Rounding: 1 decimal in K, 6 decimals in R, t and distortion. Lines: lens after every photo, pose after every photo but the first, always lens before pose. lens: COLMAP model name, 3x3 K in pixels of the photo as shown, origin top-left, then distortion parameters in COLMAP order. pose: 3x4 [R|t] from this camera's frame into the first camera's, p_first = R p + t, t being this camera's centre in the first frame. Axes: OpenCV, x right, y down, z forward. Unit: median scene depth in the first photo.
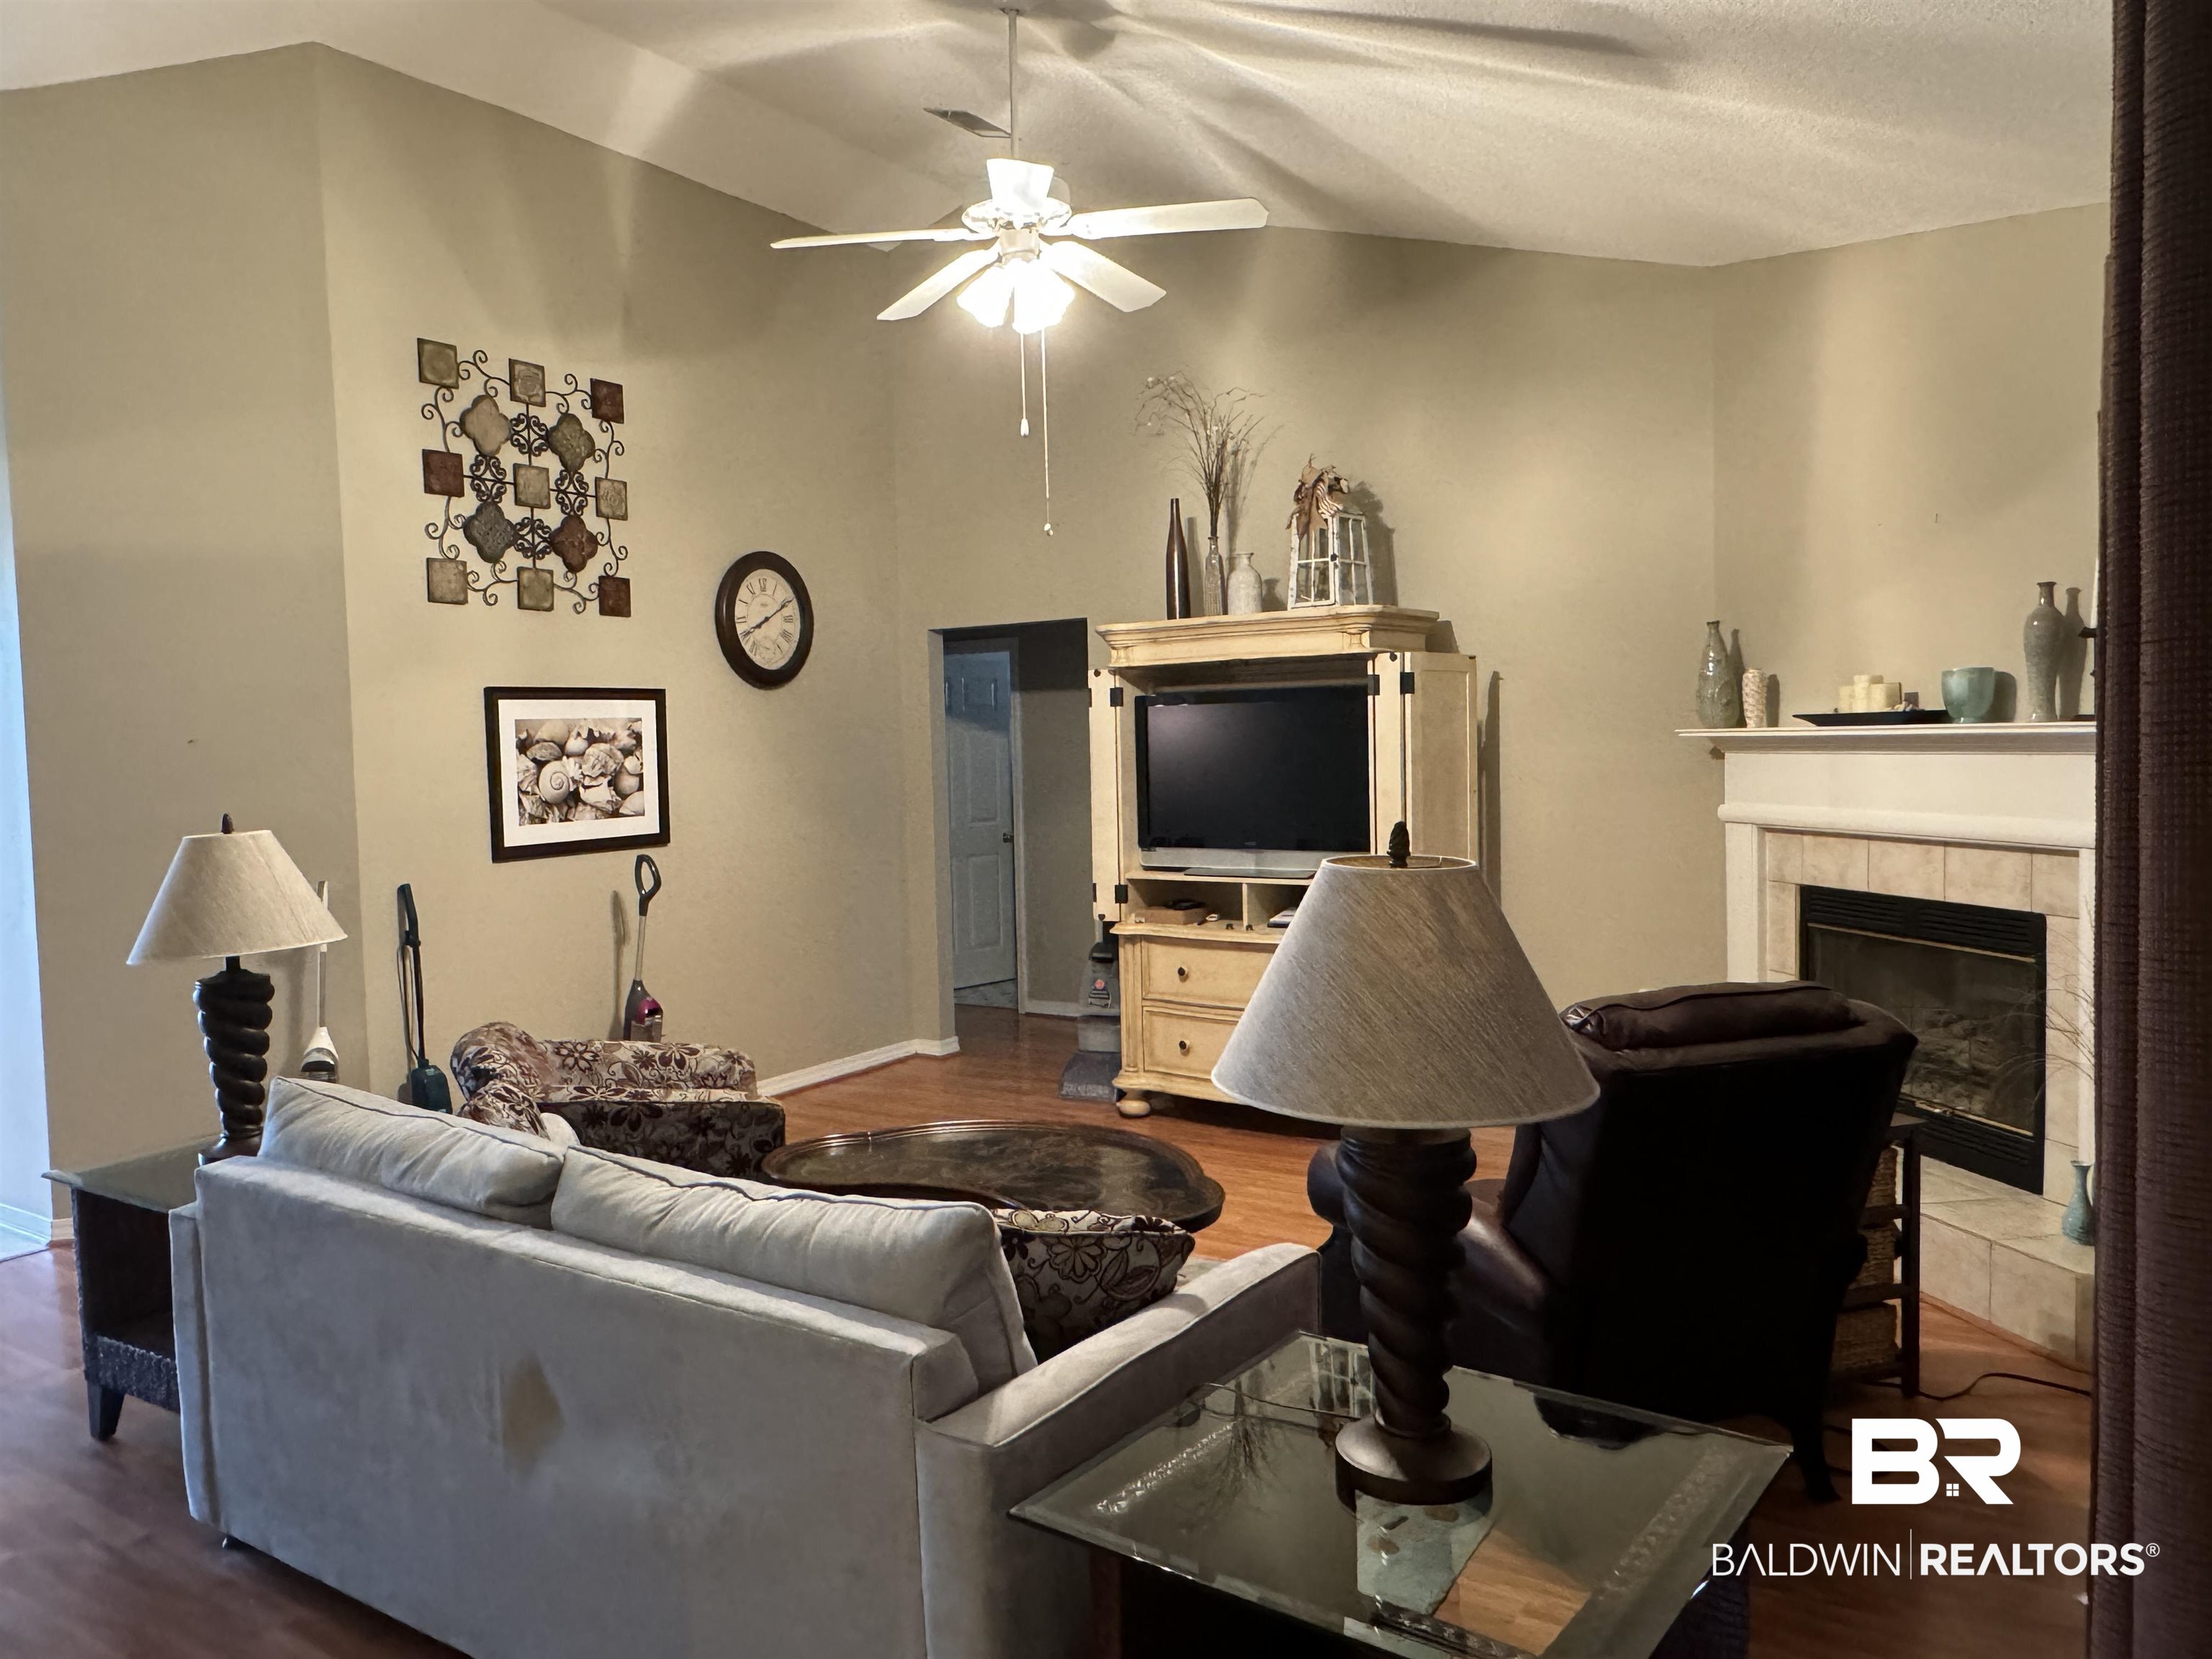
lens RADIAL K [[1545.6, 0, 1020.8], [0, 1545.6, 825.0], [0, 0, 1]] dist [0.004356, -0.001039]
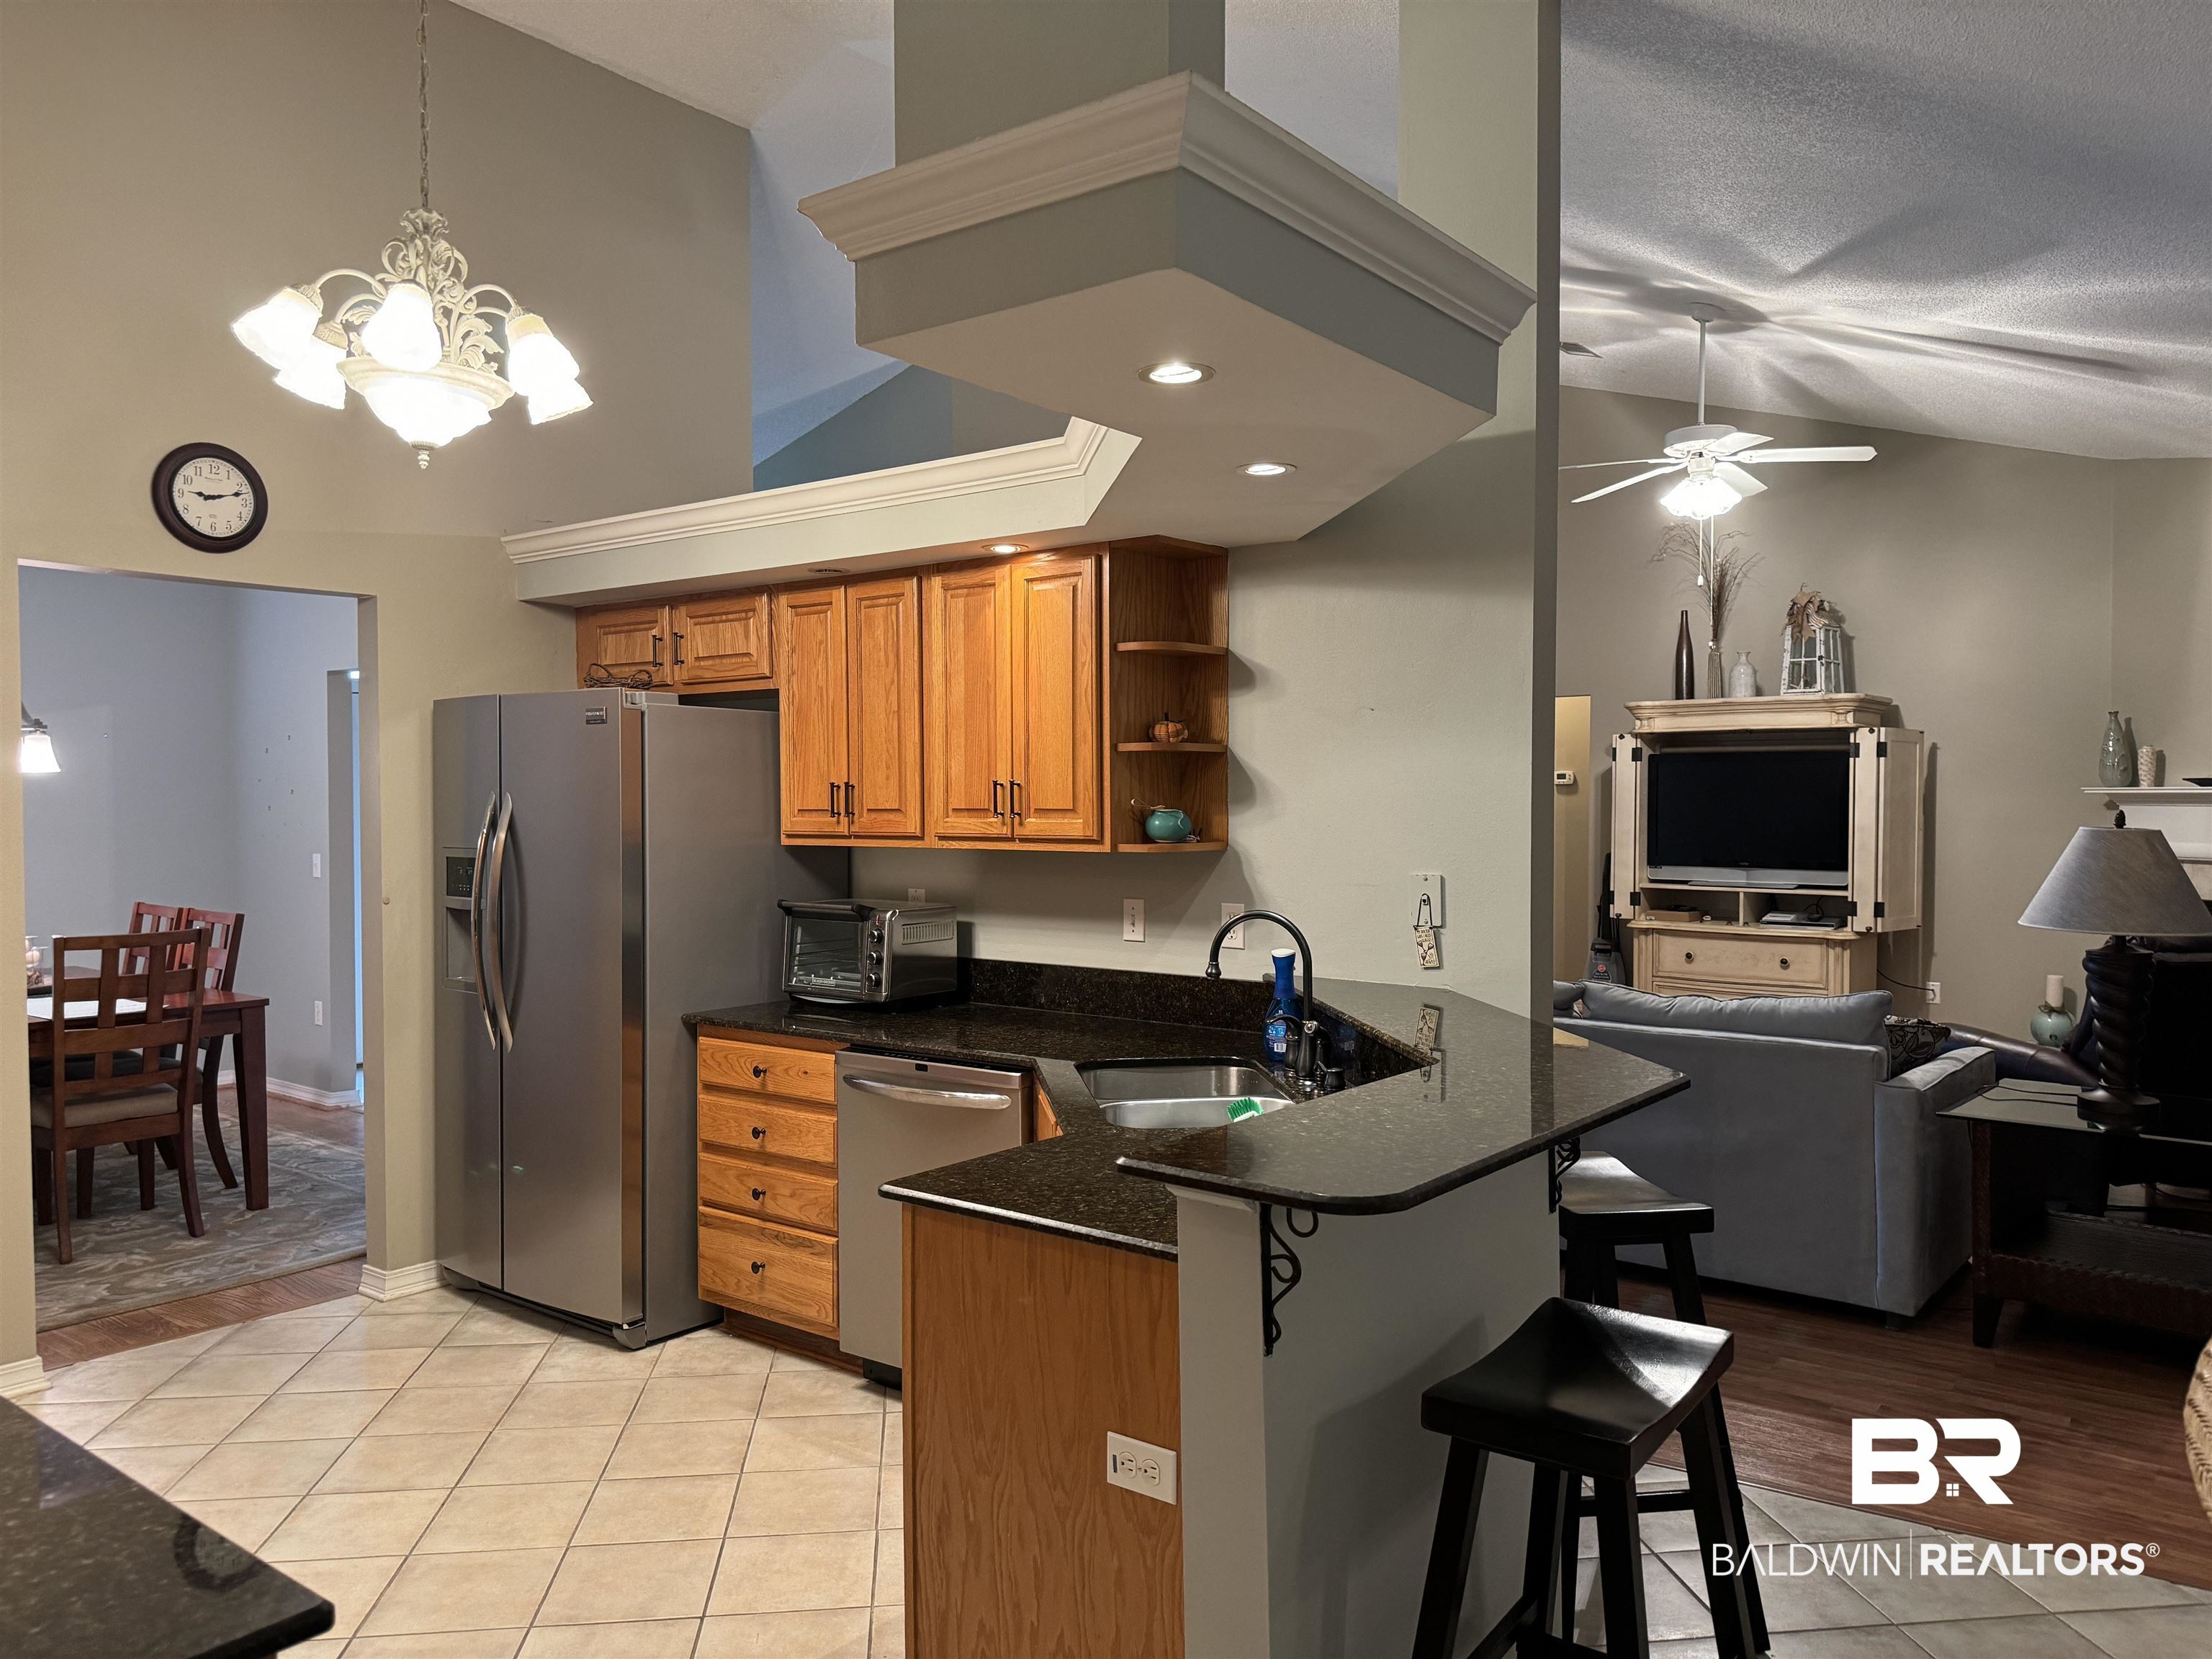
lens RADIAL K [[1553.5, 0, 1106.2], [0, 1553.5, 836.6], [0, 0, 1]] dist [0.093055, -0.110370]
pose [[0.998182, 0.030534, -0.051963, -0.359040], [-0.032078, 0.999061, -0.029135, 0.048998], [0.051025, 0.030749, 0.998224, -0.441302]]
